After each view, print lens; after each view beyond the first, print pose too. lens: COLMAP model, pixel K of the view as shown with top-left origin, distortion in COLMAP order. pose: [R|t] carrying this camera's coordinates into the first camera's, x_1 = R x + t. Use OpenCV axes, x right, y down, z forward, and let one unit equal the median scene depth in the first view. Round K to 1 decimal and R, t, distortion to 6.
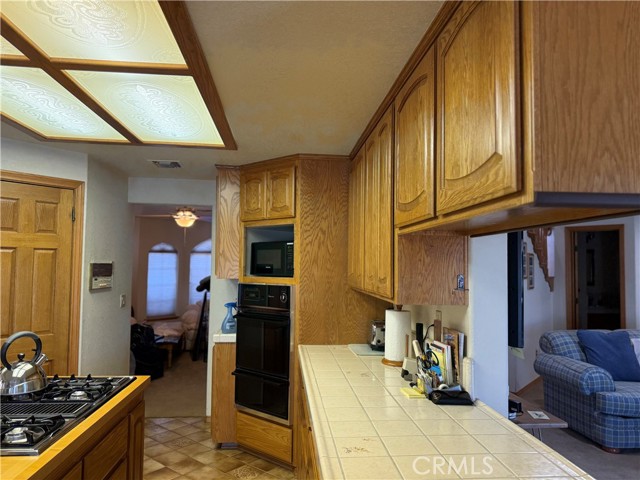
lens RADIAL K [[451.6, 0, 326.6], [0, 451.6, 240.1], [0, 0, 1]] dist [0.051998, -0.066883]
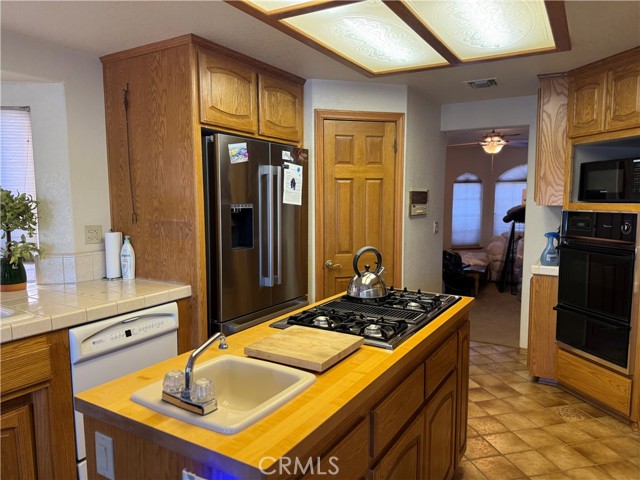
lens RADIAL K [[451.6, 0, 320.5], [0, 451.6, 242.9], [0, 0, 1]] dist [0.051998, -0.066883]
pose [[0.802161, 0.046225, -0.595316, -0.047196], [0.044406, 0.989620, 0.136676, 0.017392], [0.595455, -0.136072, 0.791782, 0.008856]]
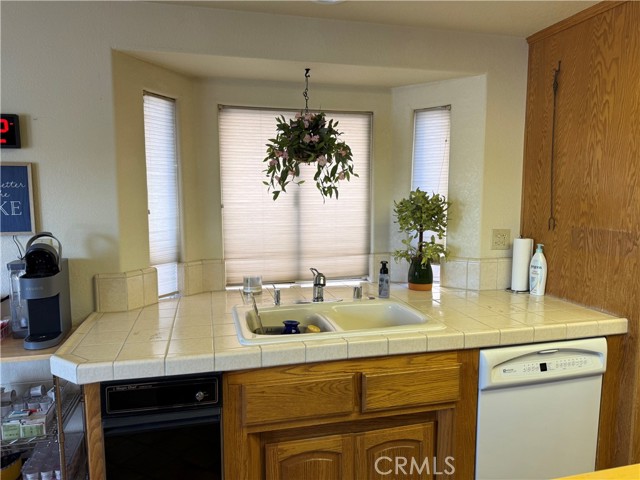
lens RADIAL K [[451.6, 0, 318.0], [0, 451.6, 239.7], [0, 0, 1]] dist [0.051998, -0.066883]
pose [[0.151300, 0.089060, -0.984468, -0.188182], [0.055103, 0.993624, 0.098358, 0.007767], [0.986951, -0.069129, 0.145428, 0.018404]]
